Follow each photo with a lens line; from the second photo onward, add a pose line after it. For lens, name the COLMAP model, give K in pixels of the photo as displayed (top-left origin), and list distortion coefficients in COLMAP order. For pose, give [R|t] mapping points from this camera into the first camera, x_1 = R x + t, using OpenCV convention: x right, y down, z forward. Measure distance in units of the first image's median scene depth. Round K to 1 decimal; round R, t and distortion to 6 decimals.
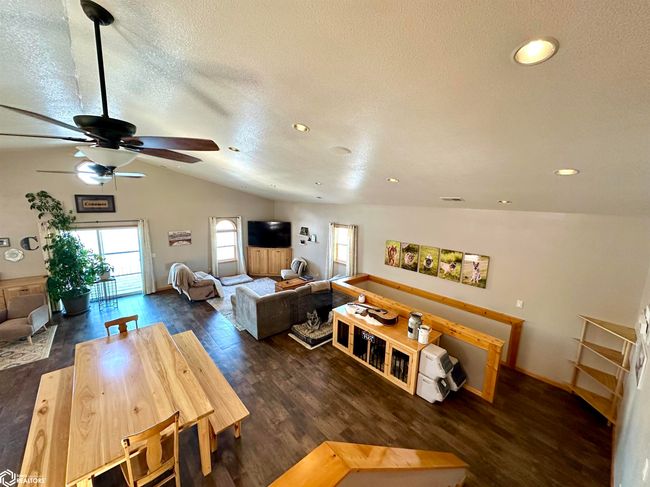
lens RADIAL K [[258.6, 0, 324.5], [0, 258.6, 242.3], [0, 0, 1]] dist [-0.001617, -0.000242]
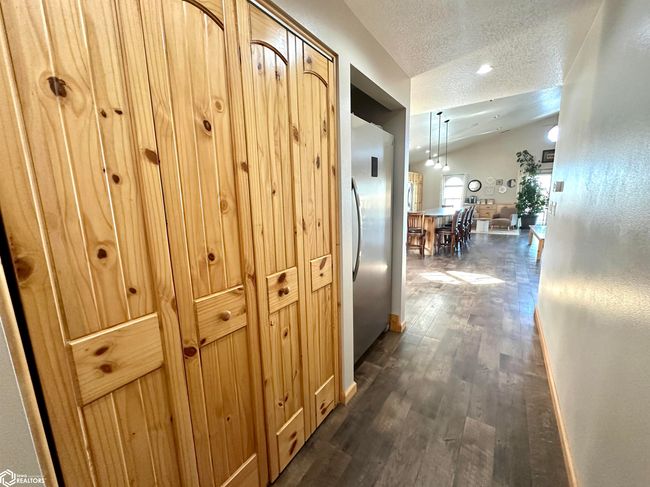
lens RADIAL K [[258.6, 0, 326.8], [0, 258.6, 243.8], [0, 0, 1]] dist [-0.001617, -0.000242]
pose [[0.239982, 0.143288, -0.960144, 0.249271], [-0.129859, 0.984896, 0.114525, 0.341843], [0.962053, 0.097200, 0.254965, -0.540801]]
